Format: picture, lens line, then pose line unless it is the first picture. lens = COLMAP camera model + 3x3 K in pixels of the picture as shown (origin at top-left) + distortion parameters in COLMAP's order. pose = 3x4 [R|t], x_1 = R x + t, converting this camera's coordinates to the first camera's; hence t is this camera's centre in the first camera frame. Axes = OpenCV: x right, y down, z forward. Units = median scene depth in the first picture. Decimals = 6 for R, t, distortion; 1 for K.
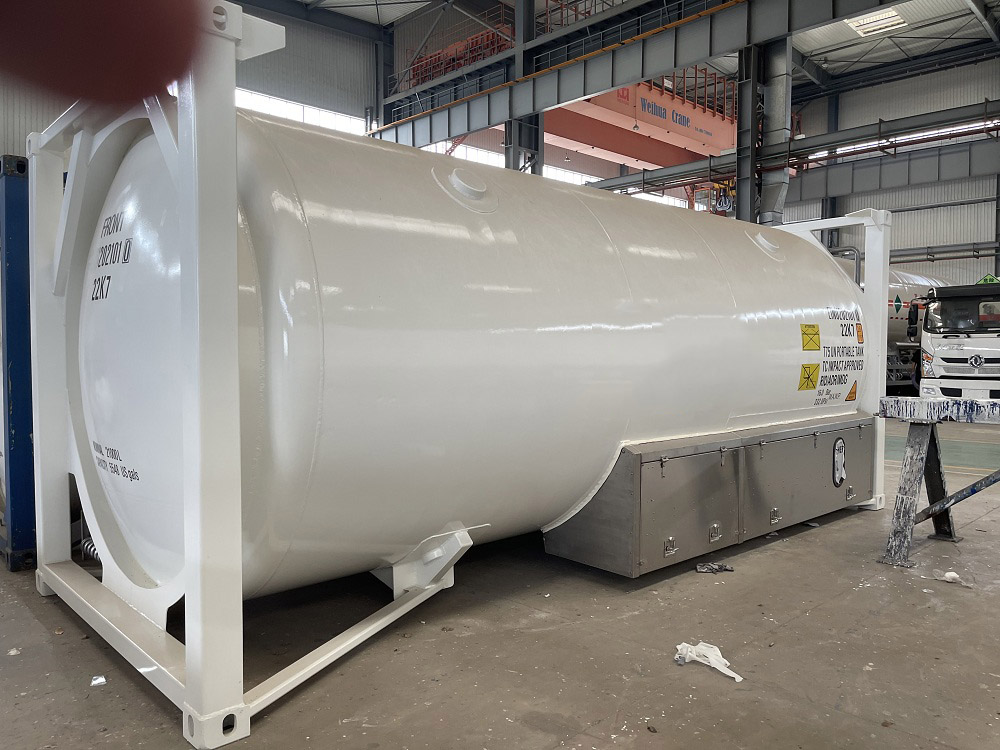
lens RADIAL K [[735.2, 0, 500.0], [0, 735.2, 375.0], [0, 0, 1]] dist [0.069068, -0.092342]
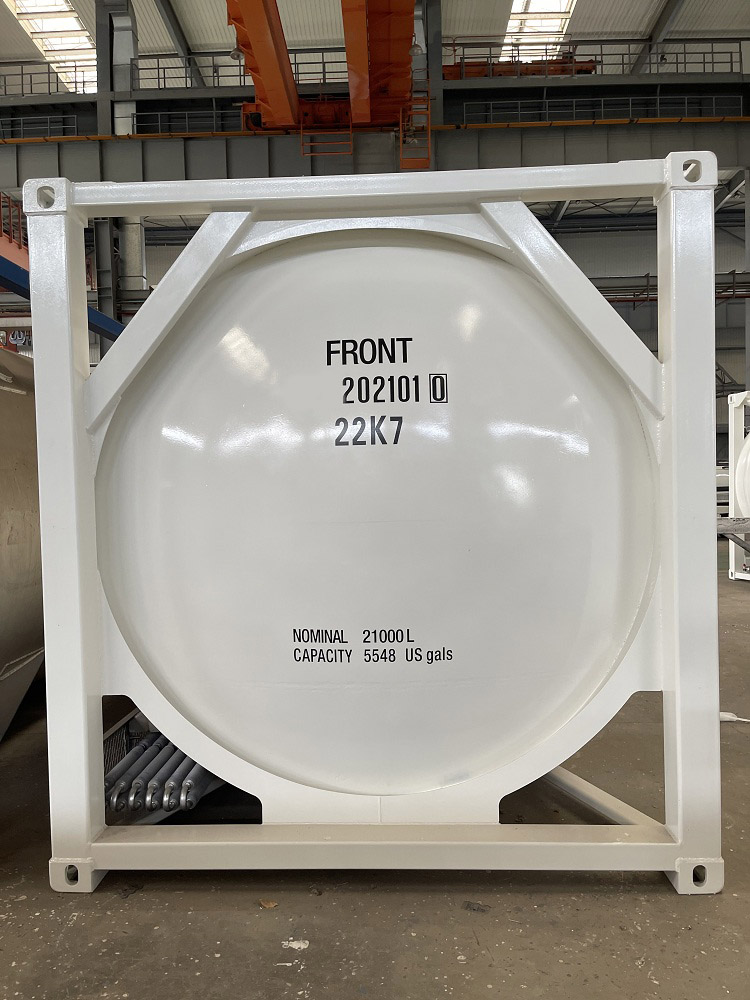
lens RADIAL K [[735.2, 0, 375.0], [0, 735.2, 500.0], [0, 0, 1]] dist [0.069068, -0.092342]
pose [[0.736786, -0.041415, 0.674856, -0.873099], [0.055635, 0.998451, 0.000533, -0.035076], [-0.673833, 0.037152, 0.737949, 0.341631]]
